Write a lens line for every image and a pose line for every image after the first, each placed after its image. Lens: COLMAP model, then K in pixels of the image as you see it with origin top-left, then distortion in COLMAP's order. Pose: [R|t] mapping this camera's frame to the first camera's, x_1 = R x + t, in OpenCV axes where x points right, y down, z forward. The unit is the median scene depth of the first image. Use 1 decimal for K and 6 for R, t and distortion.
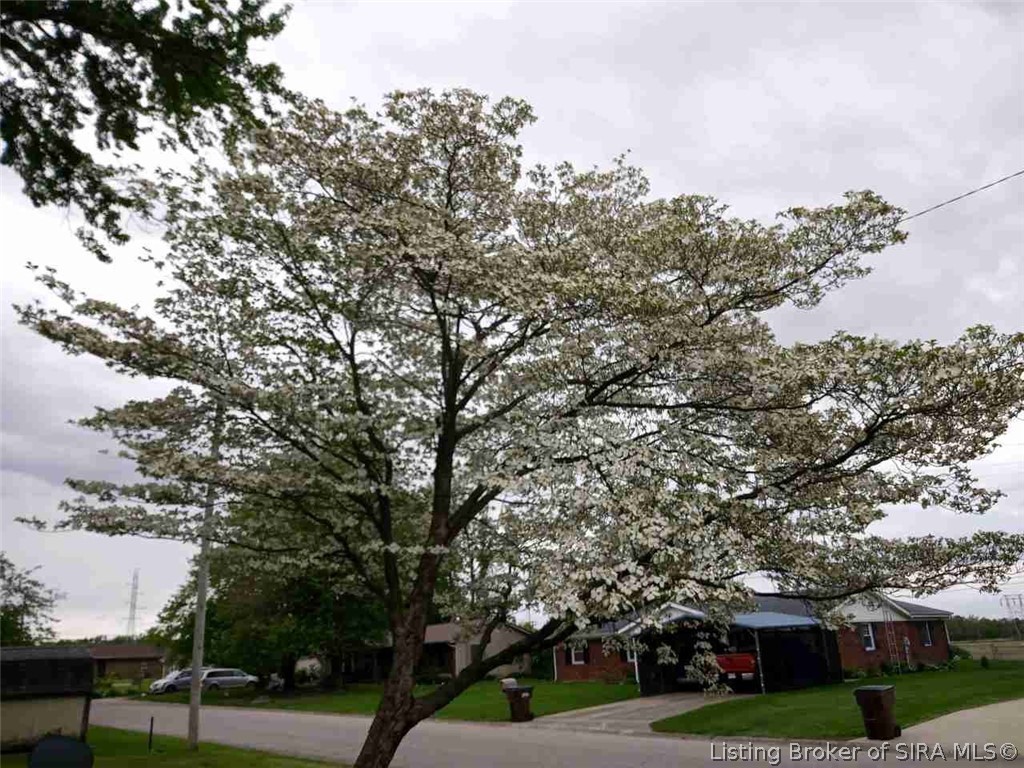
lens RADIAL K [[807.6, 0, 512.0], [0, 807.6, 384.0], [0, 0, 1]] dist [0.039677, -0.112971]
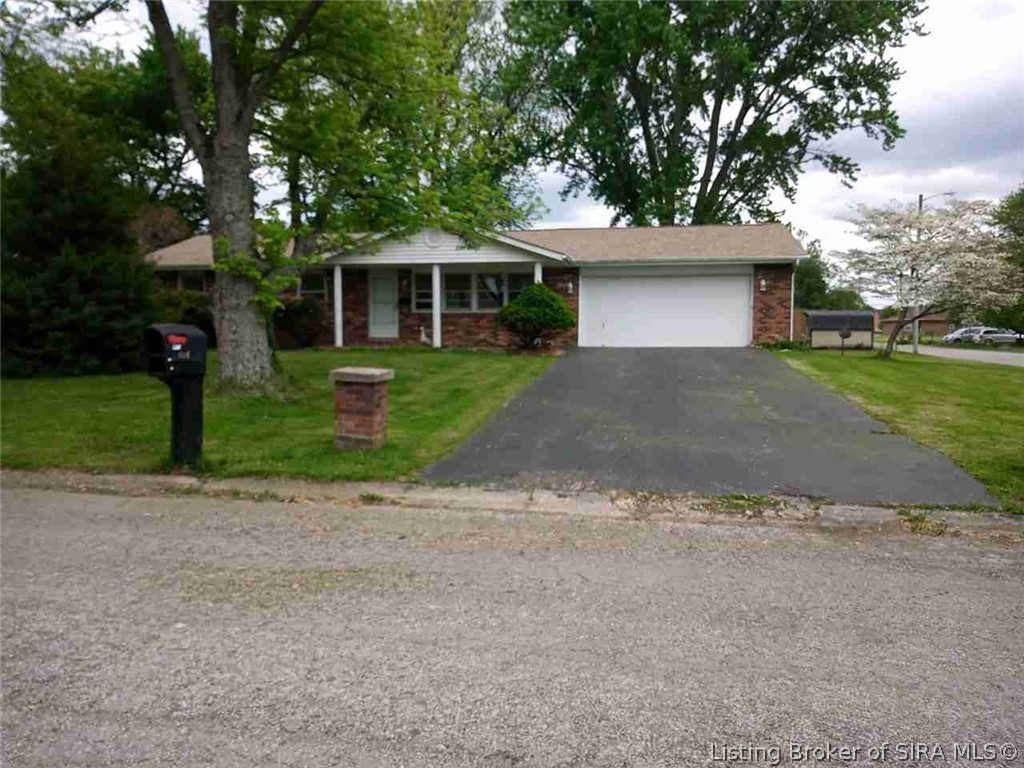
lens RADIAL K [[807.6, 0, 512.0], [0, 807.6, 384.0], [0, 0, 1]] dist [0.039677, -0.112971]
pose [[0.589525, 0.094829, -0.802164, 0.854214], [0.226146, 0.933993, 0.276612, -0.400350], [0.775447, -0.344476, 0.529167, -1.257944]]
